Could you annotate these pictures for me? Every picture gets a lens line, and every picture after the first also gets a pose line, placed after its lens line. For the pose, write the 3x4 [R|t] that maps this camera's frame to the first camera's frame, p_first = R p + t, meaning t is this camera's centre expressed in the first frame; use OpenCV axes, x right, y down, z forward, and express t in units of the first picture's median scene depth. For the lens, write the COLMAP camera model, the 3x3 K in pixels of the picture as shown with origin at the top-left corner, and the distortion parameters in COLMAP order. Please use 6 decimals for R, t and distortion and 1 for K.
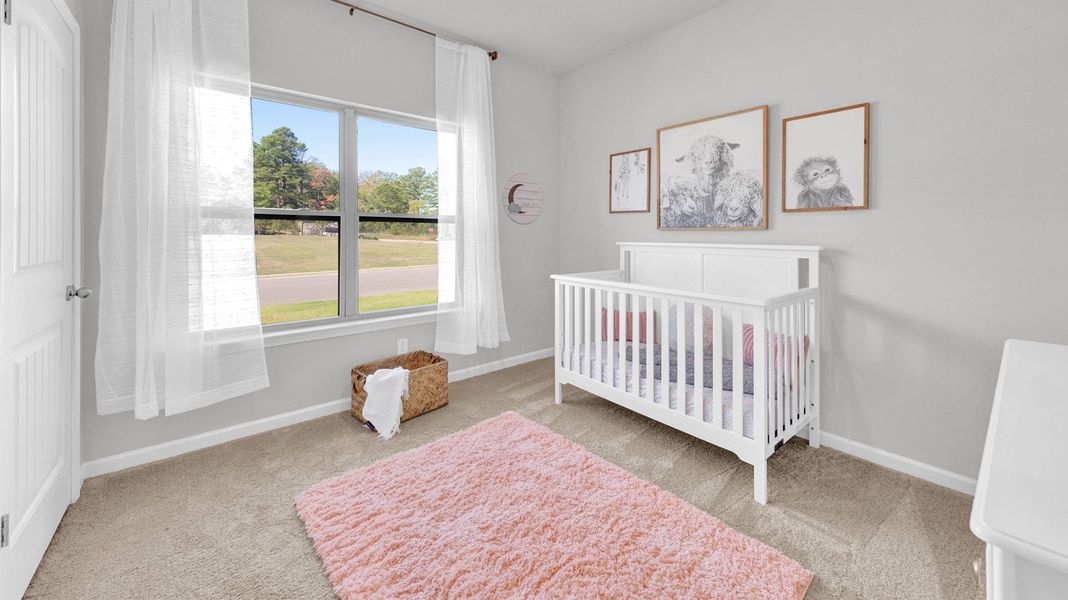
lens RADIAL K [[406.0, 0, 535.5], [0, 406.0, 203.1], [0, 0, 1]] dist [0.000006, -0.000033]
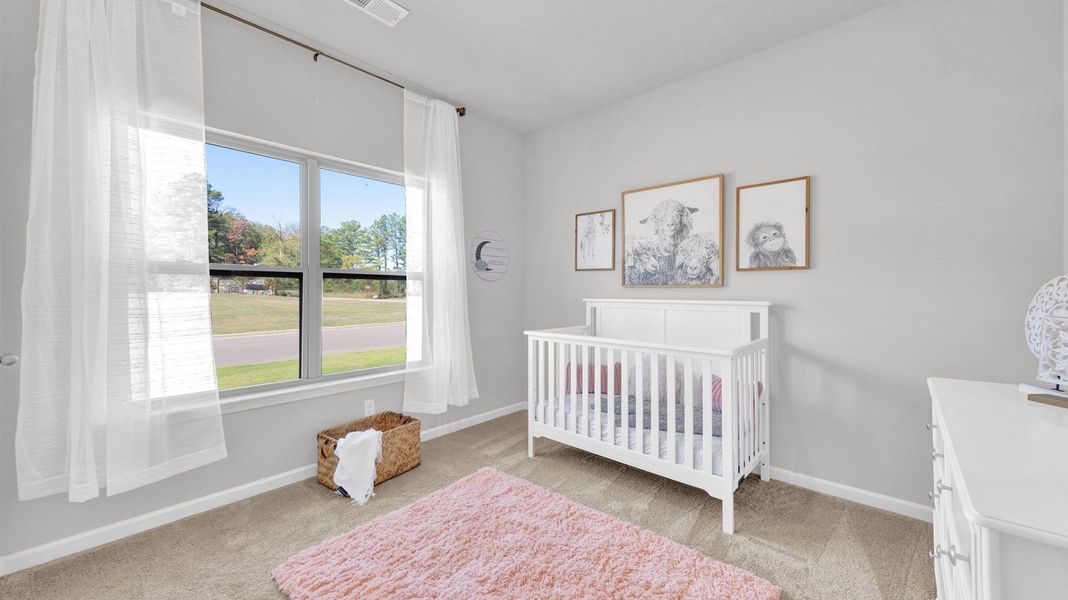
lens RADIAL K [[407.8, 0, 532.7], [0, 407.8, 258.5], [0, 0, 1]] dist [0.000353, -0.000166]
pose [[0.989122, 0.010630, 0.146716, -0.109496], [-0.010032, 0.999938, -0.004816, -0.001452], [-0.146758, 0.003292, 0.989167, -0.020179]]
